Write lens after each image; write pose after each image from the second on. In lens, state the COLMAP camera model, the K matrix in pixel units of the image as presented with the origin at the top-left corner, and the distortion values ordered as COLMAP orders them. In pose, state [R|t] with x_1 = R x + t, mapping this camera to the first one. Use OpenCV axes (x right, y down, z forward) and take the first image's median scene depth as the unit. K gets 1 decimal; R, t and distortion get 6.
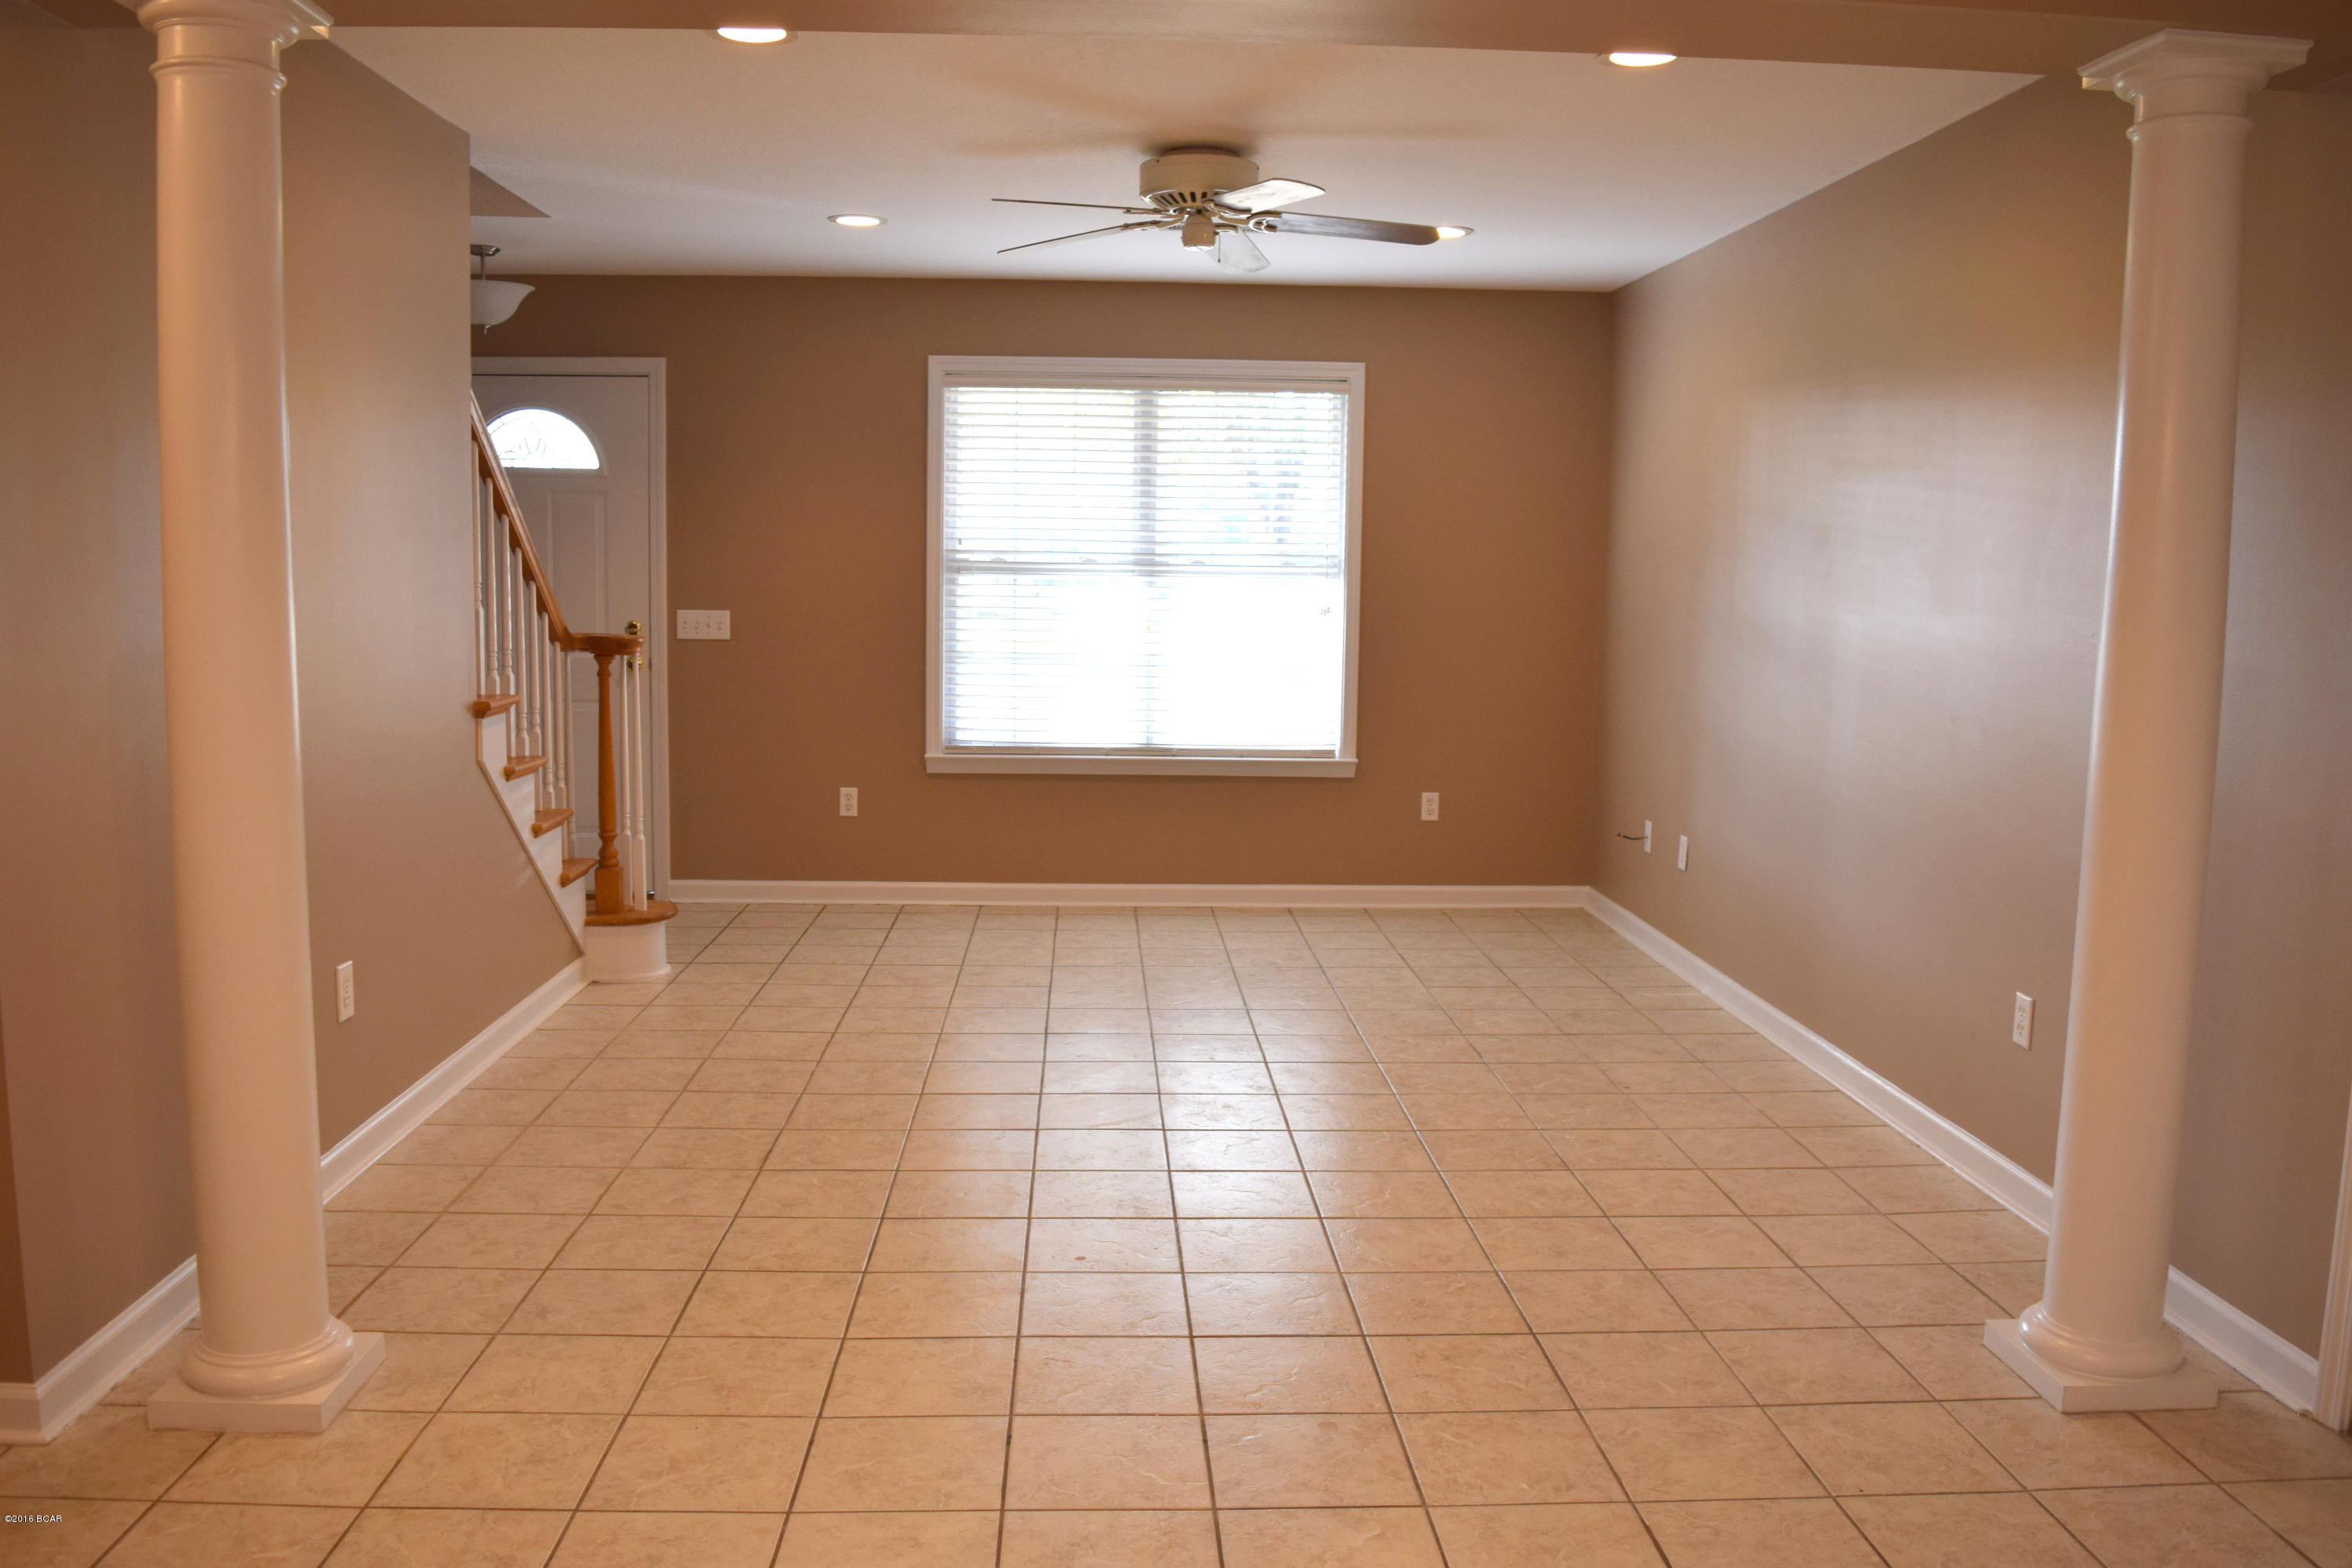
lens RADIAL K [[1884.2, 0, 1172.9], [0, 1884.2, 781.7], [0, 0, 1]] dist [-0.065454, -0.004797]
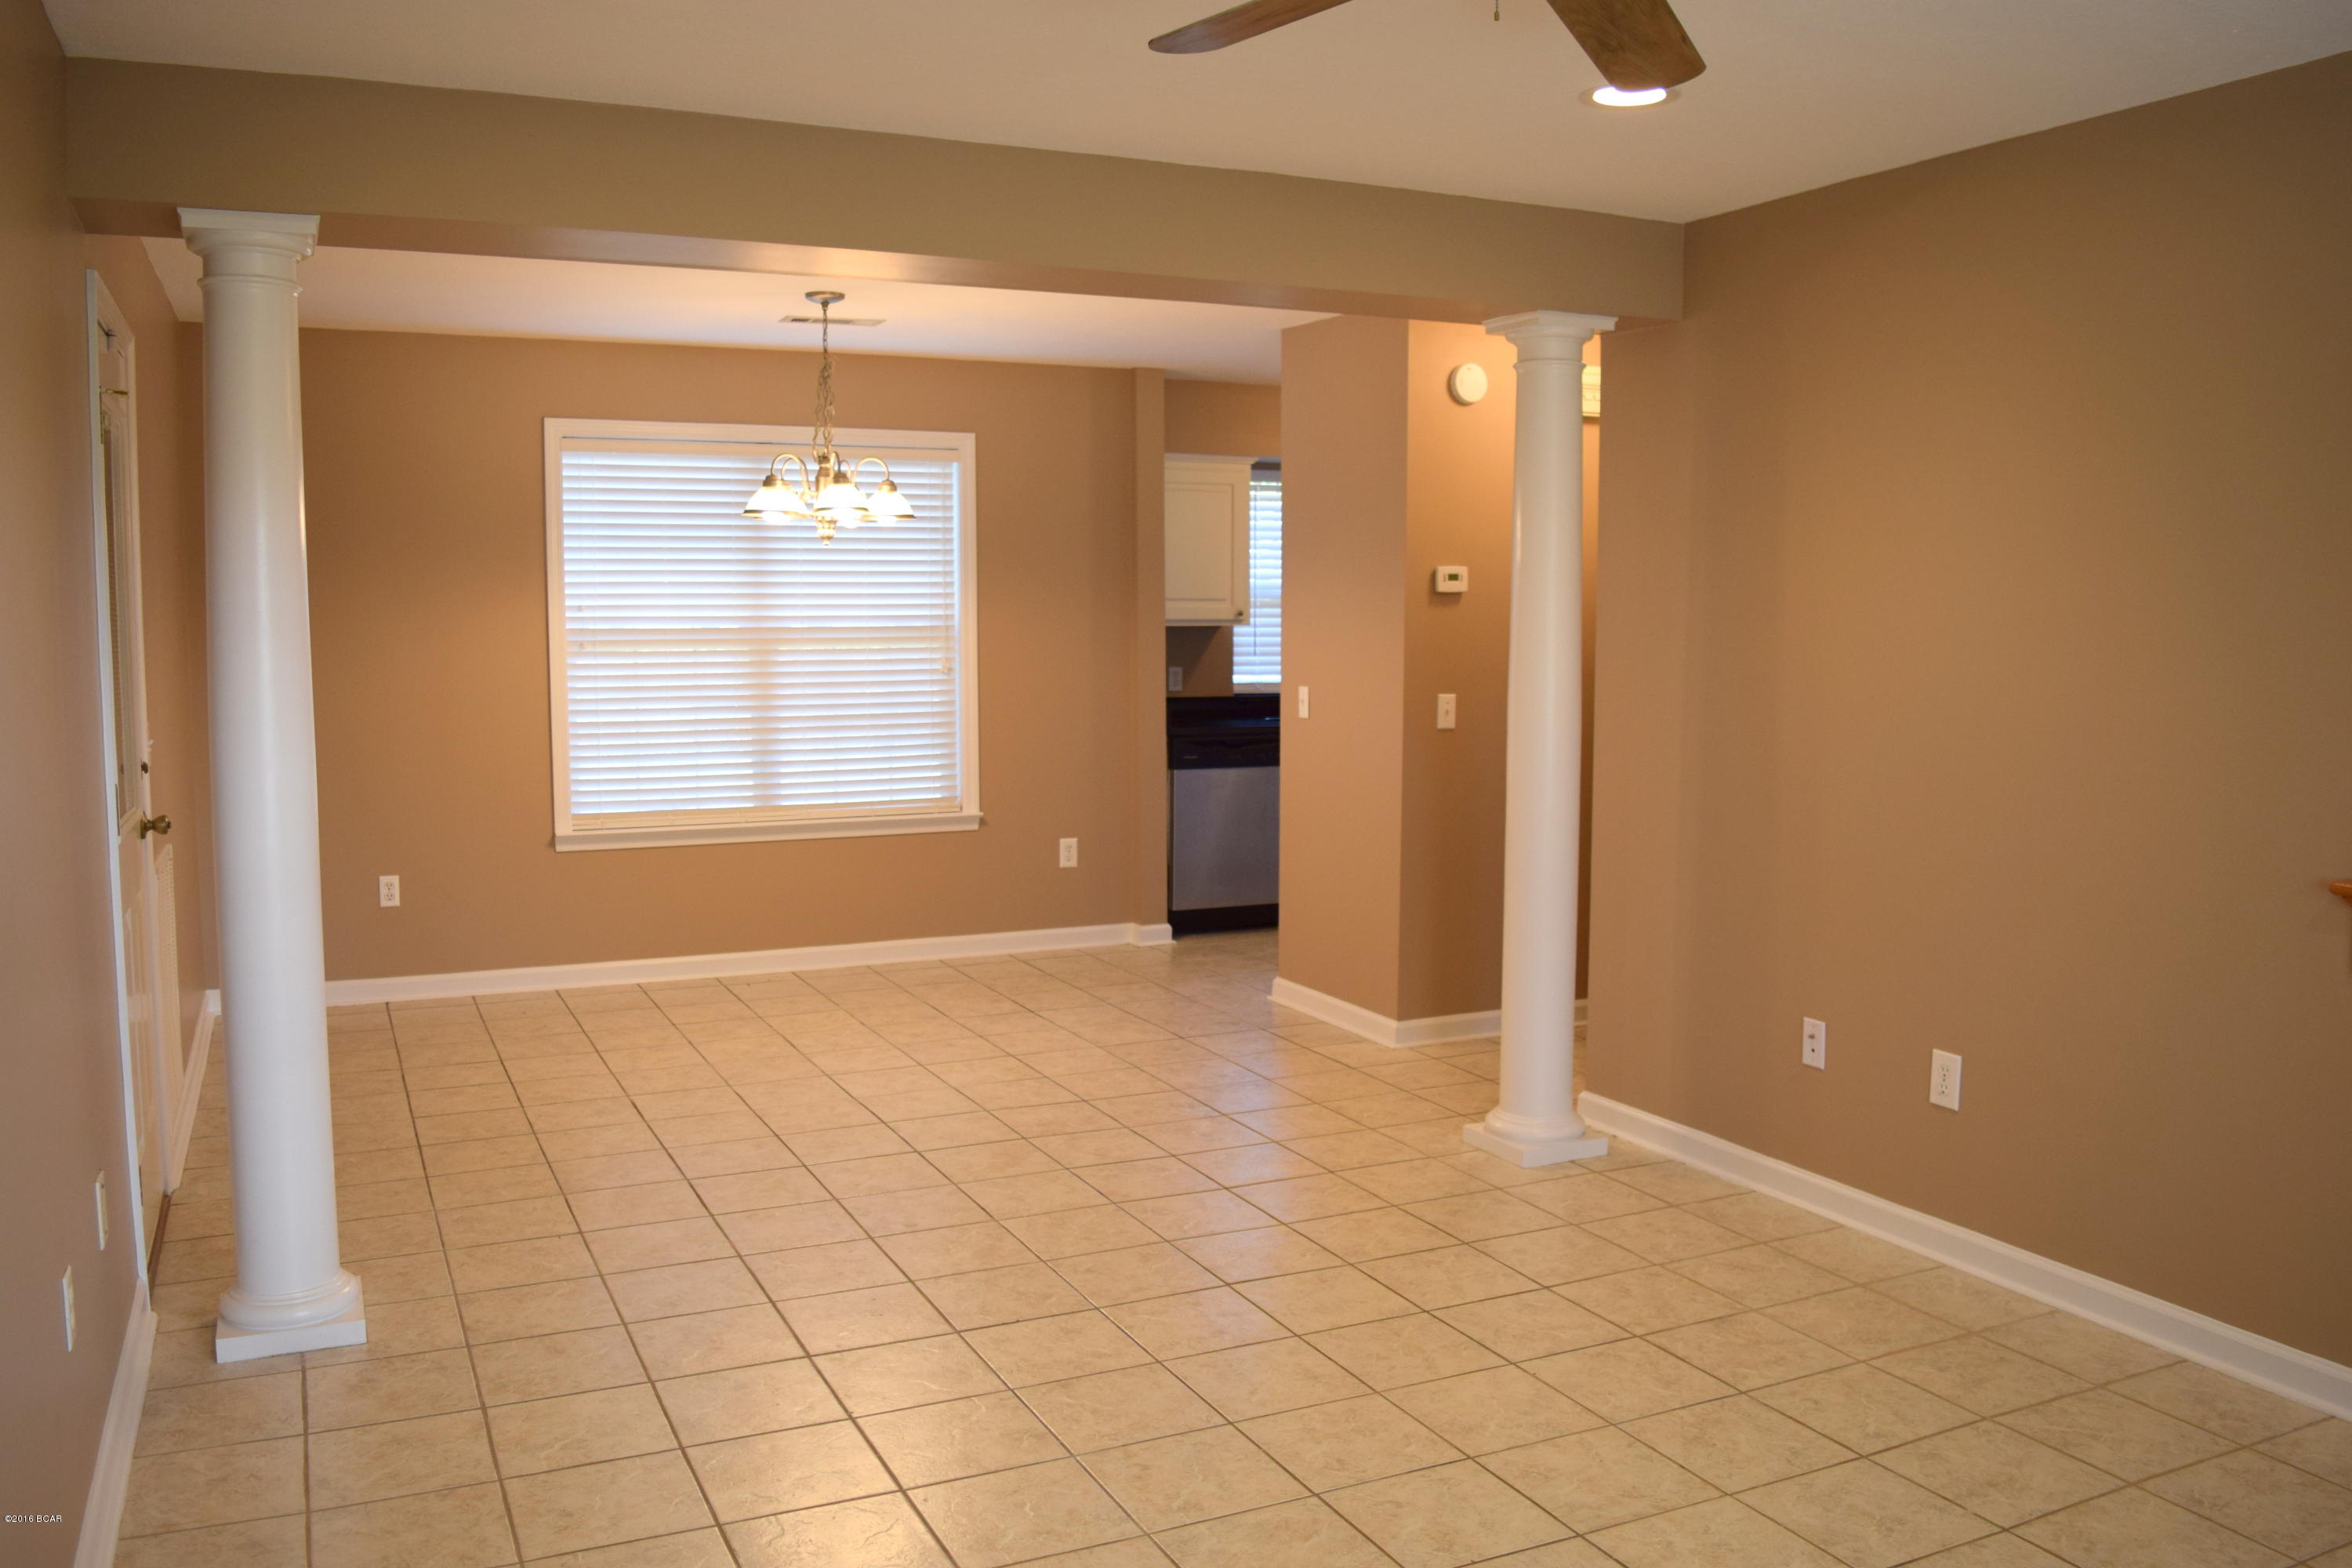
lens RADIAL K [[1884.2, 0, 1177.0], [0, 1884.2, 779.3], [0, 0, 1]] dist [-0.065454, -0.004797]
pose [[-0.921858, 0.018847, -0.387068, 0.360777], [-0.058390, 0.980659, 0.186814, -0.231521], [0.383103, 0.194817, -0.902928, 1.858051]]
